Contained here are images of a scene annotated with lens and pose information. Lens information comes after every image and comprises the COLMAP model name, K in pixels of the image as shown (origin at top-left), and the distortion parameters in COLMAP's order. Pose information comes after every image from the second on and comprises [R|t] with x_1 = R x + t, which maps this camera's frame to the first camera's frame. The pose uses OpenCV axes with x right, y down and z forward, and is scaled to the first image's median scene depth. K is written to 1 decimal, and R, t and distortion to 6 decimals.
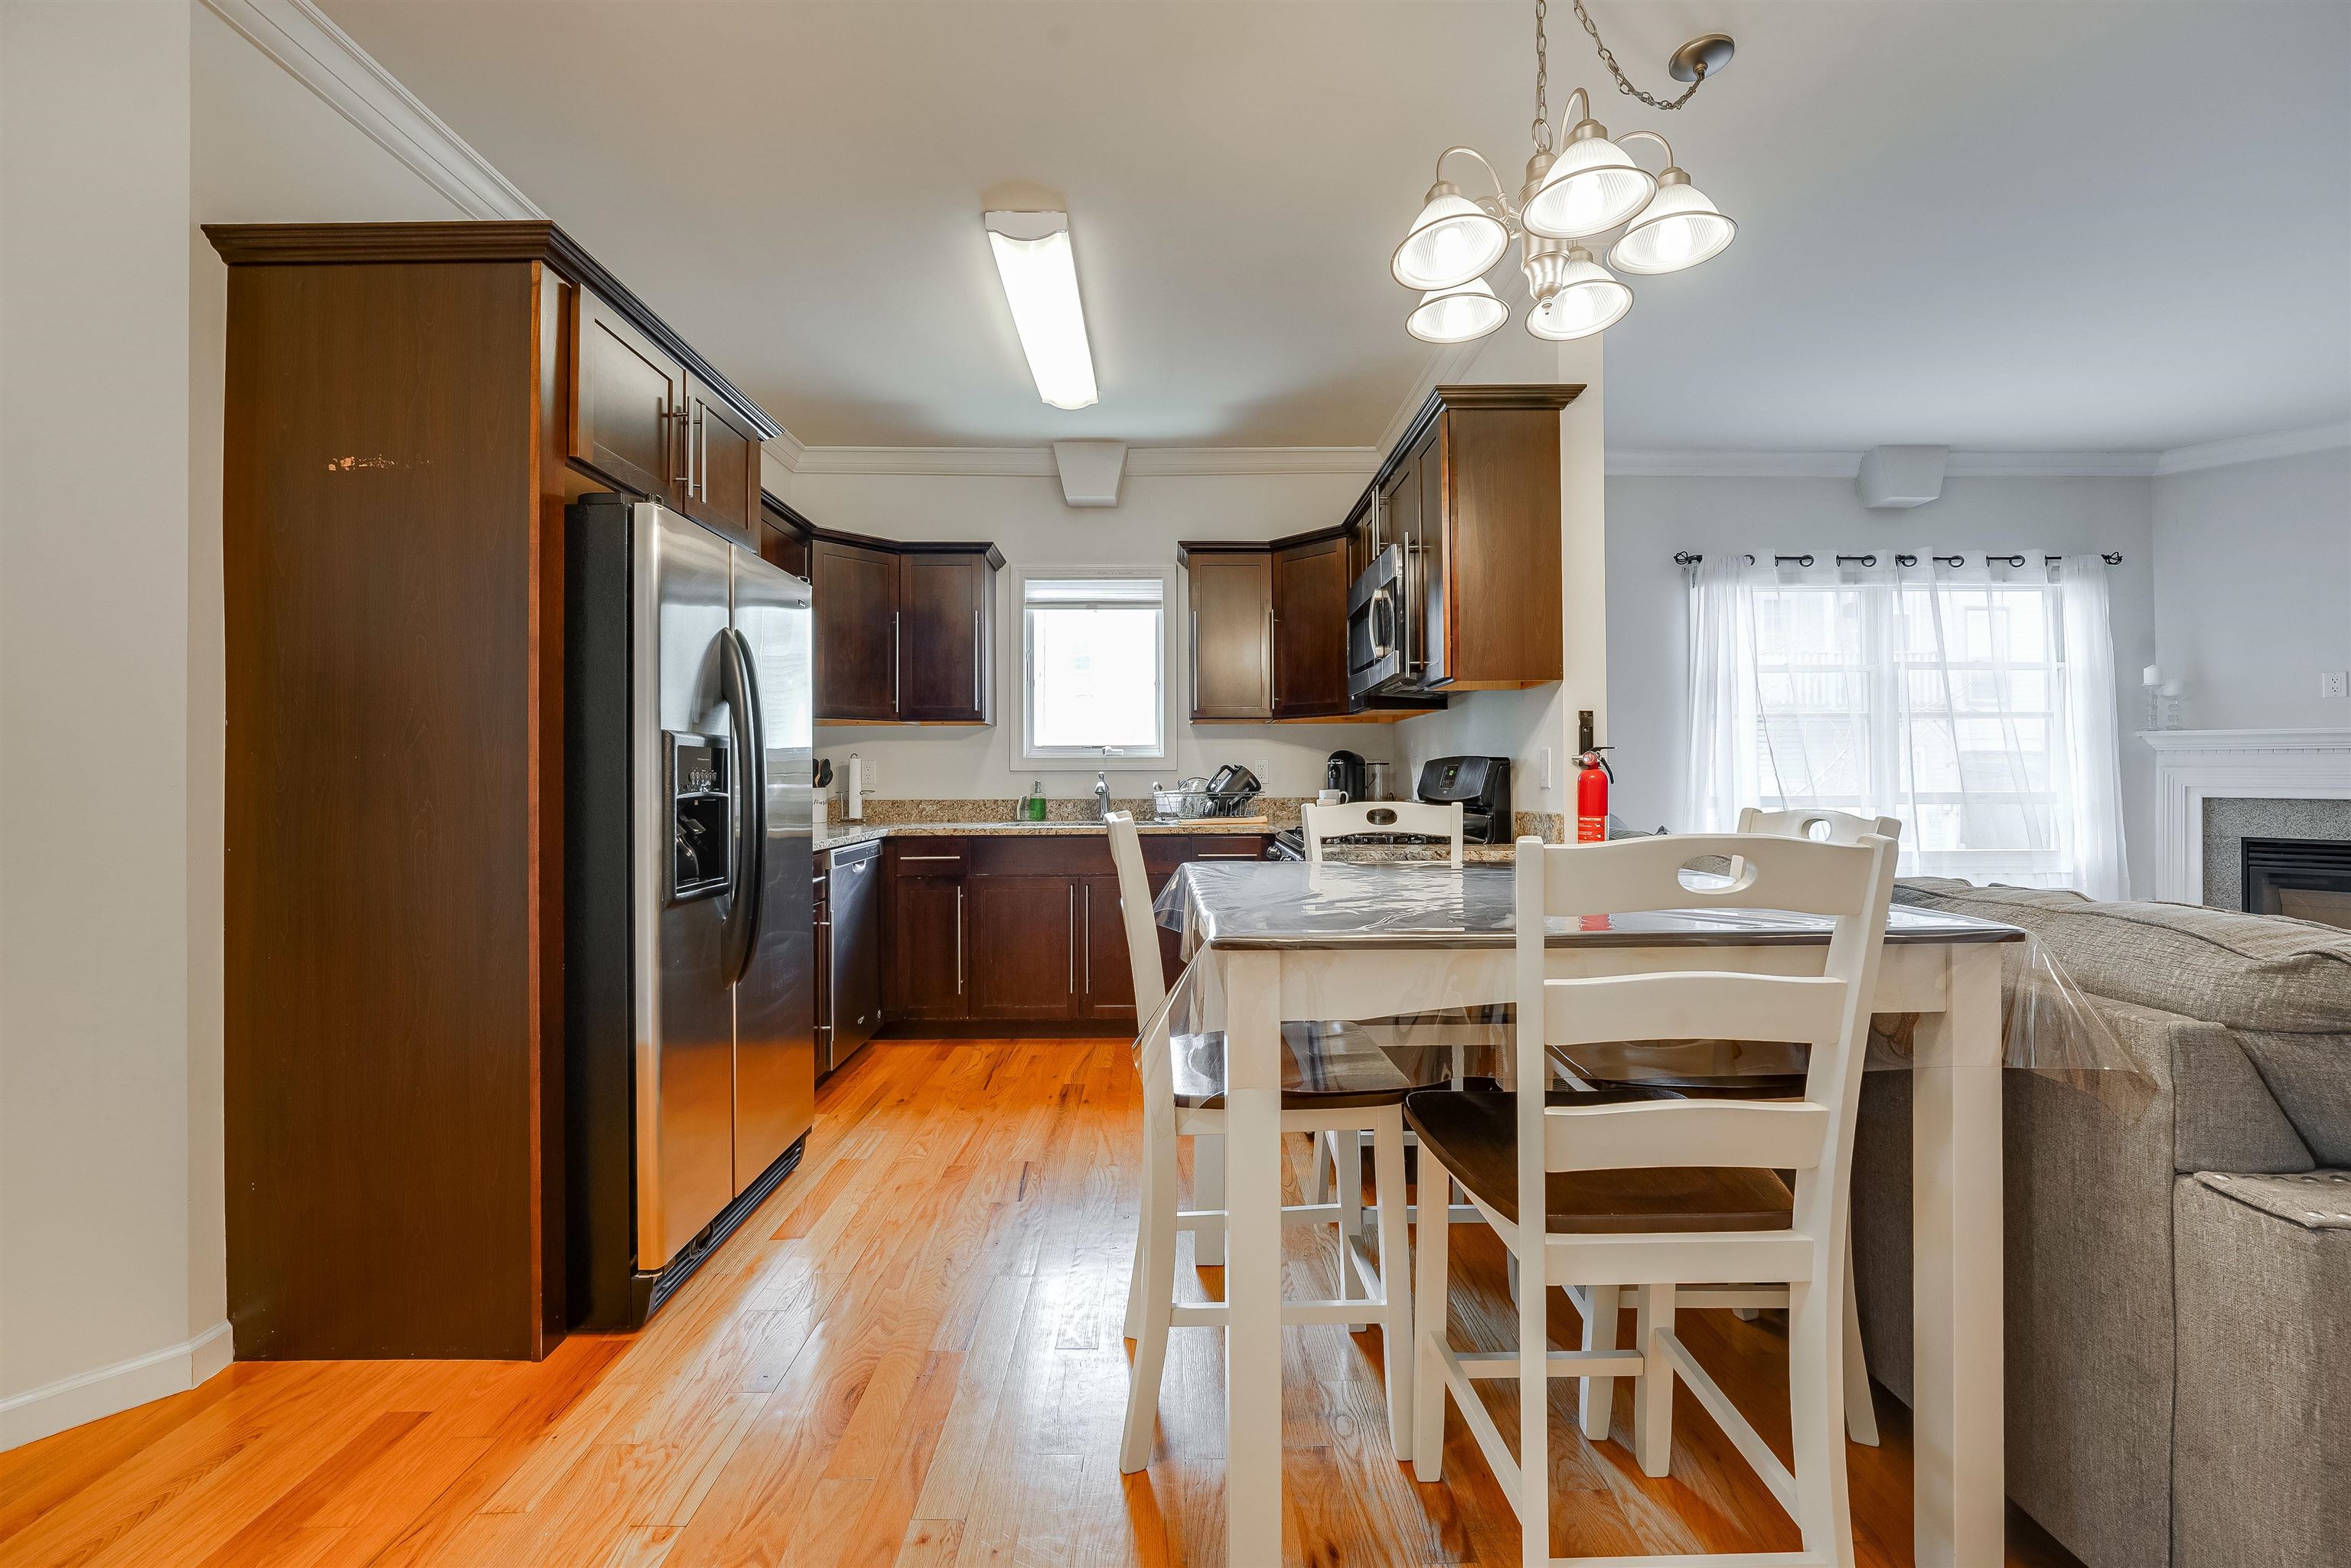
lens RADIAL K [[943.2, 0, 1182.5], [0, 943.2, 774.7], [0, 0, 1]] dist [-0.010690, 0.000311]
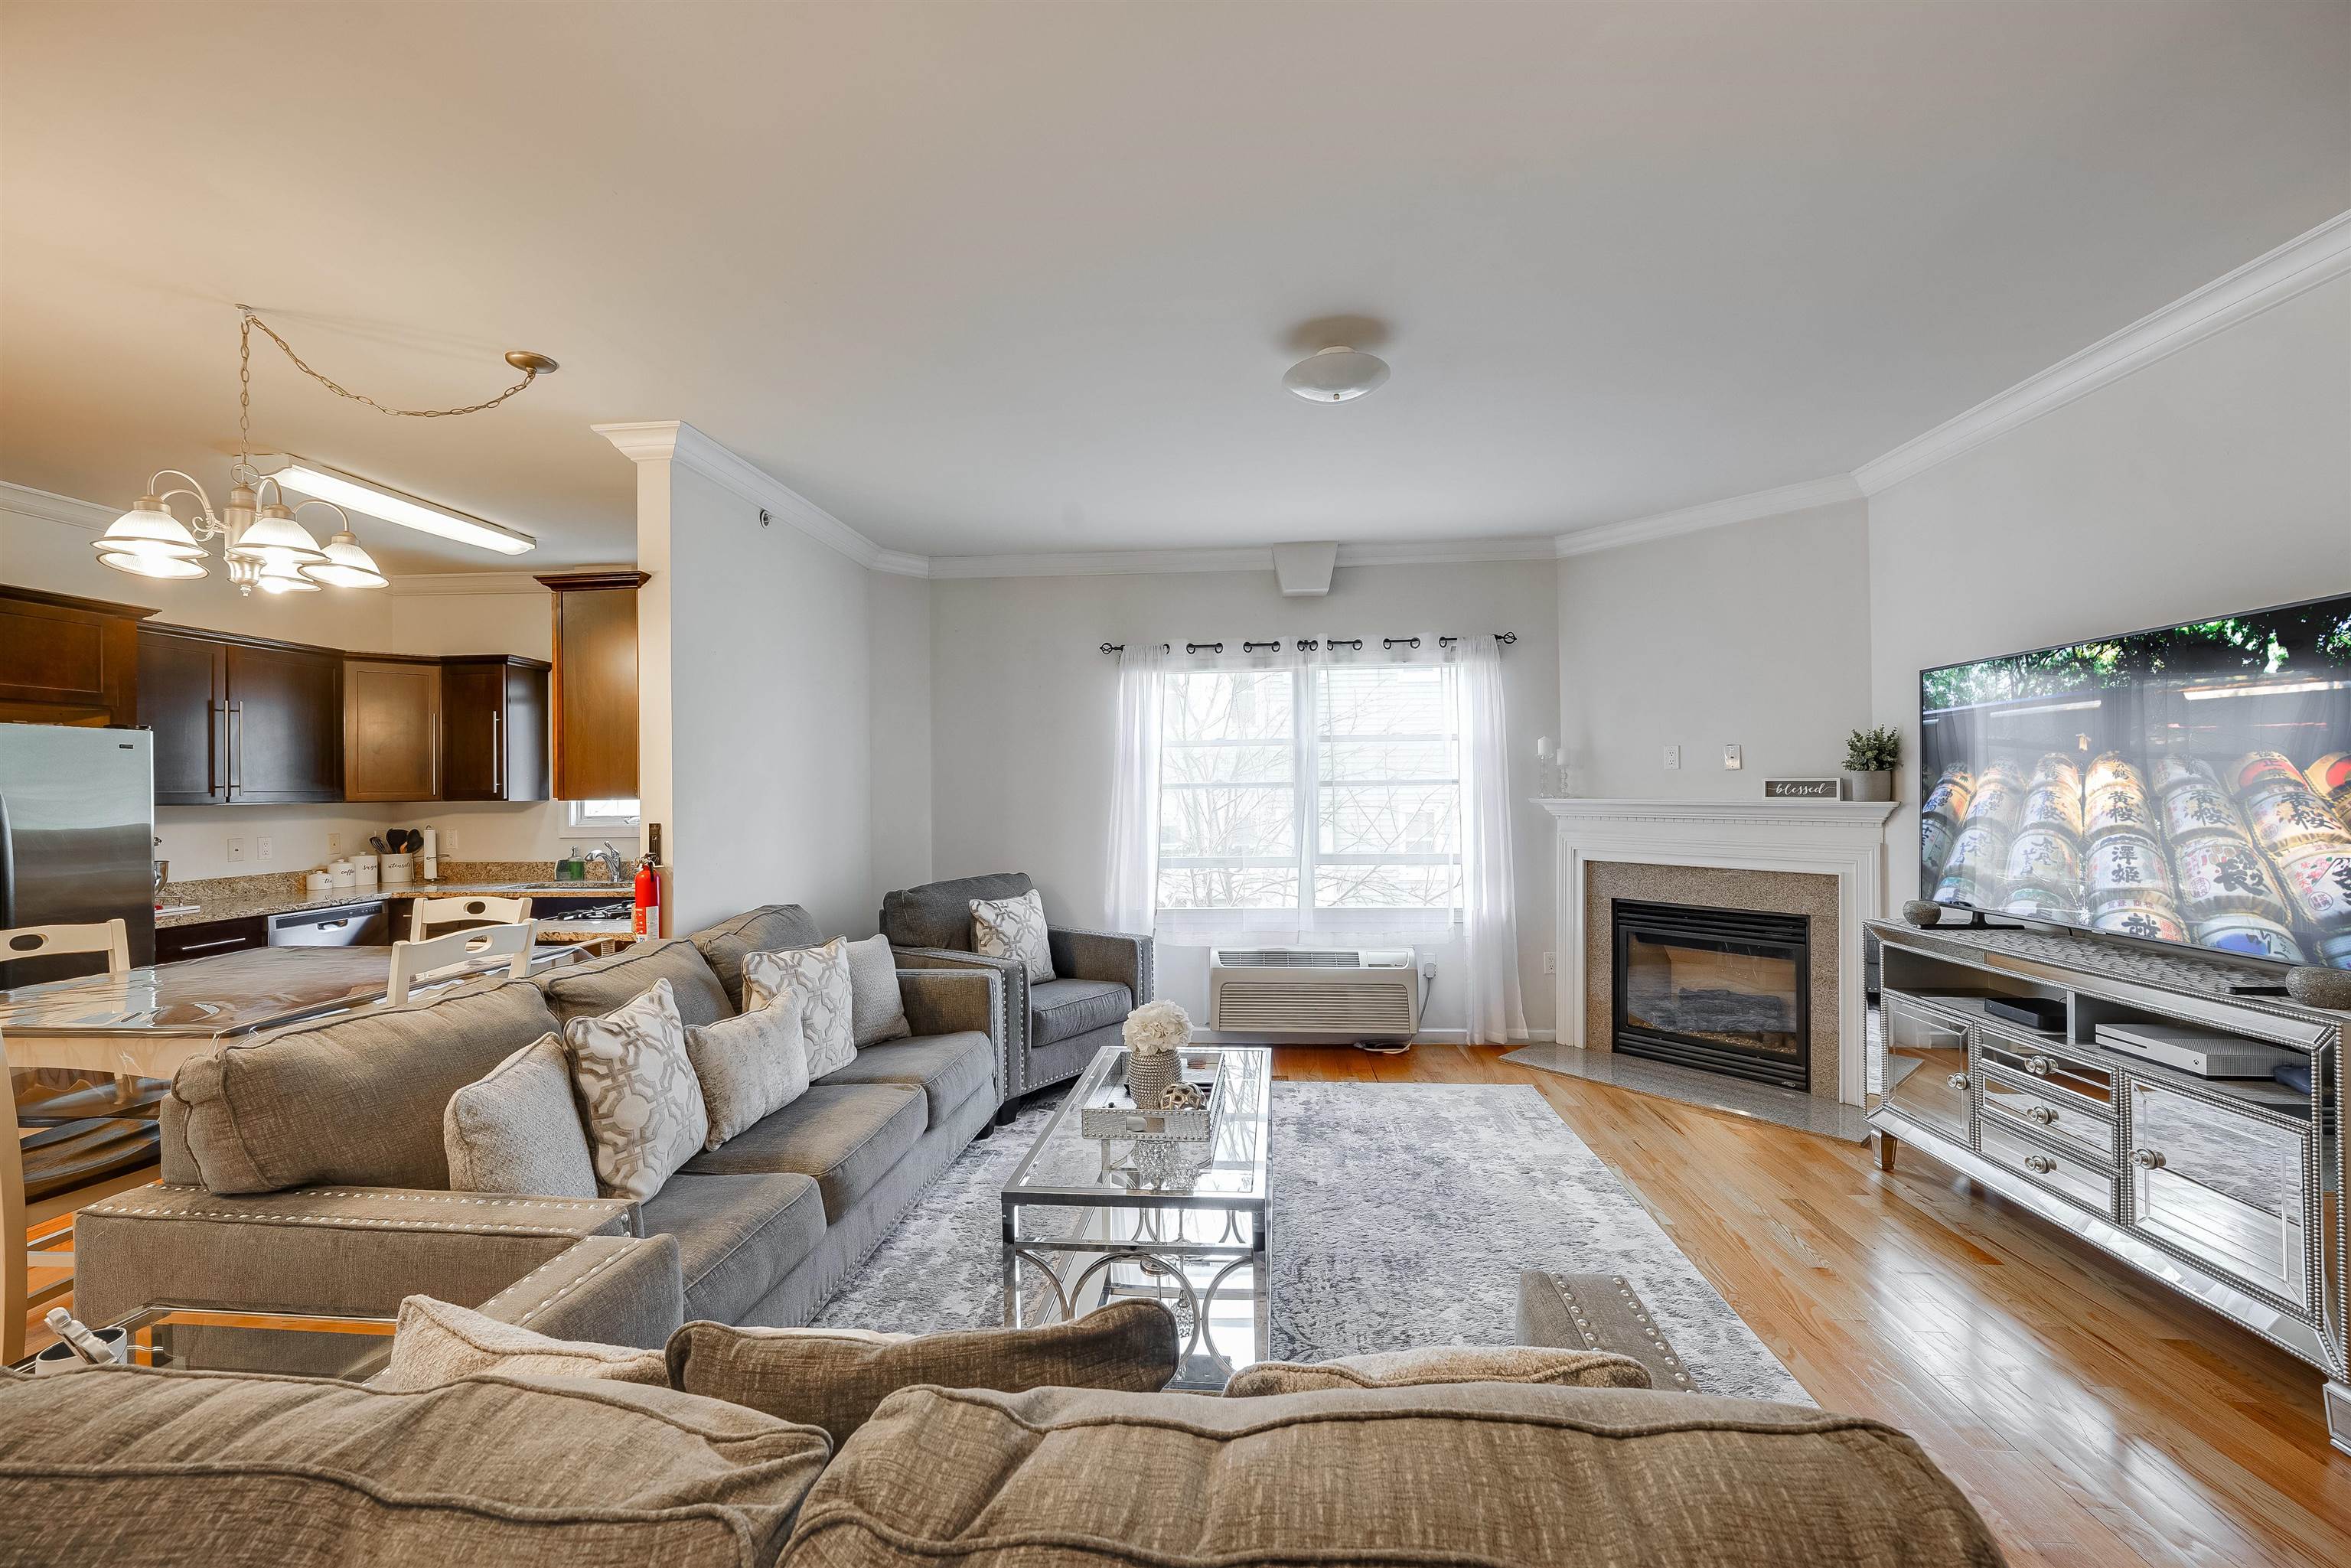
lens RADIAL K [[950.1, 0, 1183.9], [0, 950.1, 784.0], [0, 0, 1]] dist [0.000380, -0.017209]
pose [[0.995869, -0.008812, -0.090368, 0.761978], [0.008796, 0.999961, -0.000575, -0.068871], [0.090370, -0.000222, 0.995908, -0.136926]]
